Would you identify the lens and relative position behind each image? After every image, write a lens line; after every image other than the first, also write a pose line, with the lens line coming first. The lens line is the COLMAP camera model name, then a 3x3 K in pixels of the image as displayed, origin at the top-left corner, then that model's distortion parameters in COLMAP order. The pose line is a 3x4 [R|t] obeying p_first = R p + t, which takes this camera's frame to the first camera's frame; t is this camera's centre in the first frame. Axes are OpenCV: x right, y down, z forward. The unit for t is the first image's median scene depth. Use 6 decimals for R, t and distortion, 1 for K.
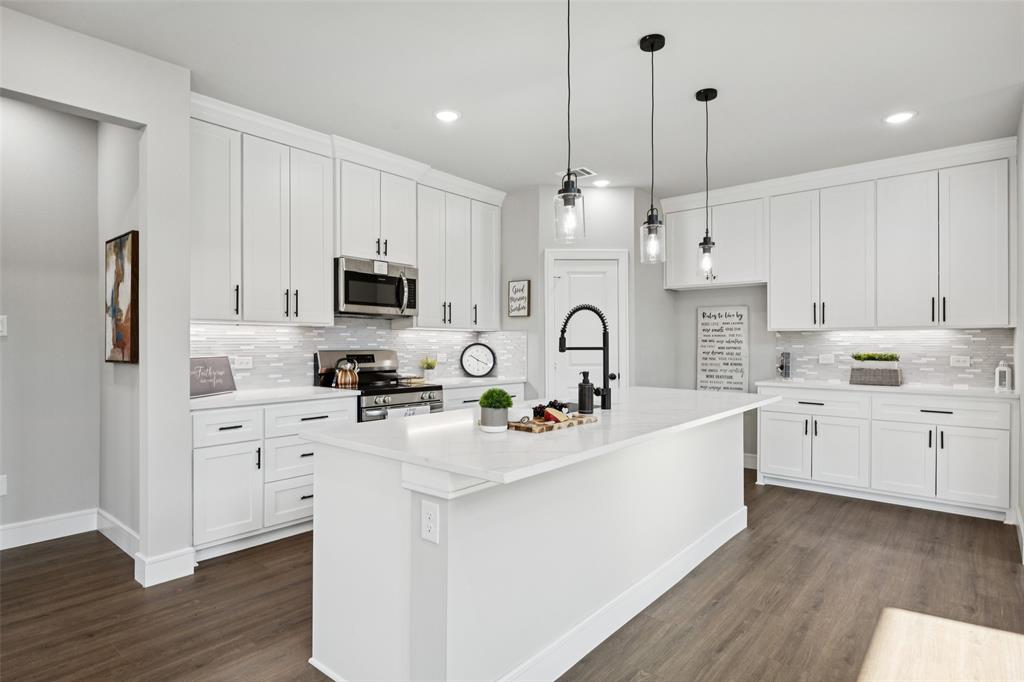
lens RADIAL K [[557.8, 0, 511.1], [0, 557.8, 340.7], [0, 0, 1]] dist [0.013137, 0.001113]
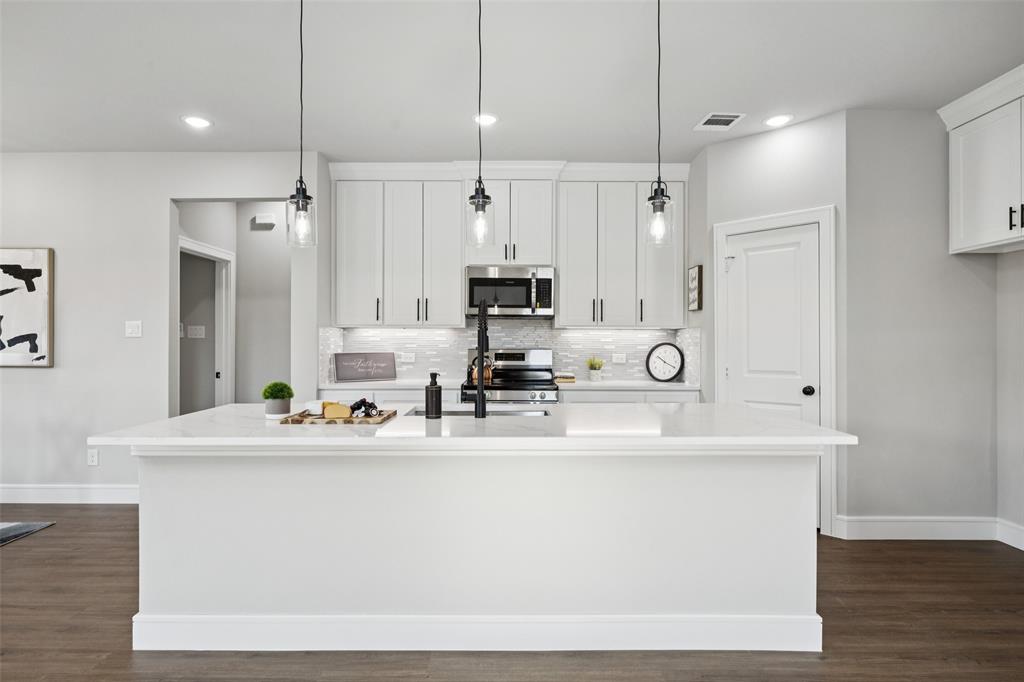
lens RADIAL K [[557.8, 0, 509.5], [0, 557.8, 342.4], [0, 0, 1]] dist [0.013137, 0.001113]
pose [[0.645516, 0.000125, -0.763747, 0.514932], [0.002114, 0.999996, 0.001950, 0.001855], [0.763744, -0.002873, 0.645513, 0.281051]]
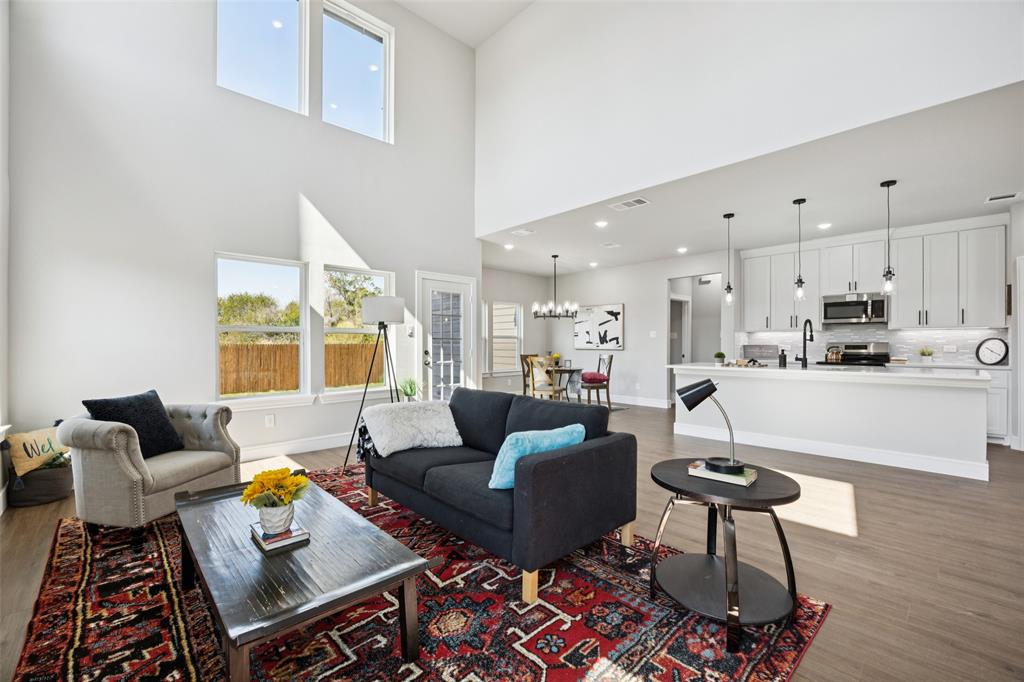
lens RADIAL K [[438.5, 0, 507.2], [0, 438.5, 343.5], [0, 0, 1]] dist [0.000017, -0.000075]
pose [[-0.104302, -0.001956, -0.994544, 1.178043], [0.004386, 0.999987, -0.002426, 0.017184], [0.994536, -0.004615, -0.104292, 0.019141]]
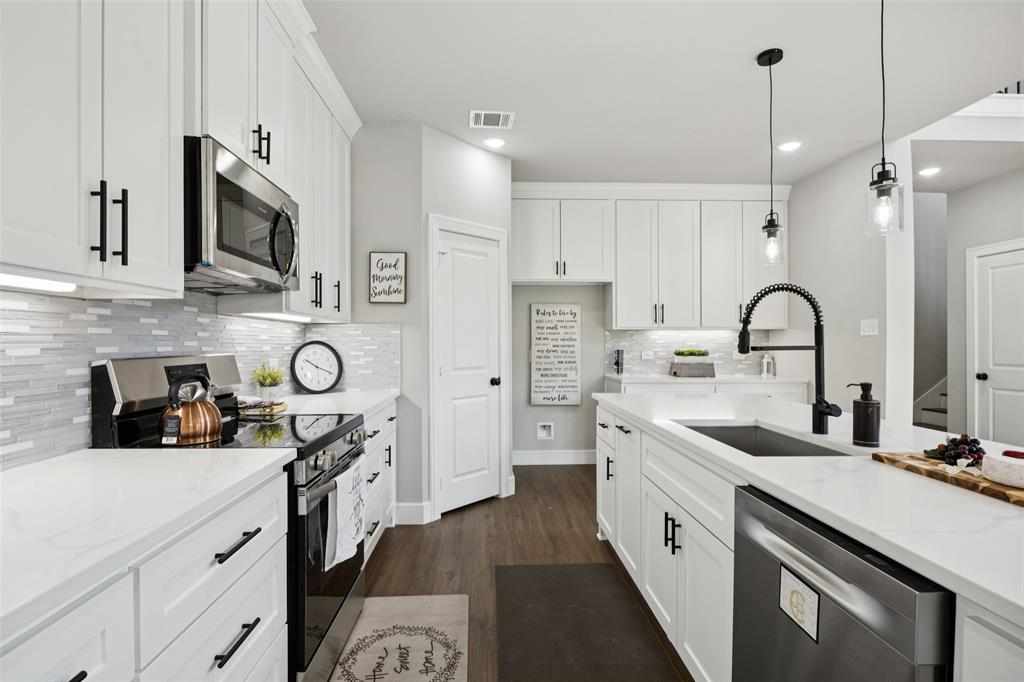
lens RADIAL K [[502.3, 0, 505.6], [0, 502.3, 341.8], [0, 0, 1]] dist [0.000670, -0.000045]
pose [[0.741476, -0.000821, 0.670979, -0.329369], [-0.002318, 0.999990, 0.003785, 0.002861], [-0.670975, -0.004362, 0.741467, 0.473297]]
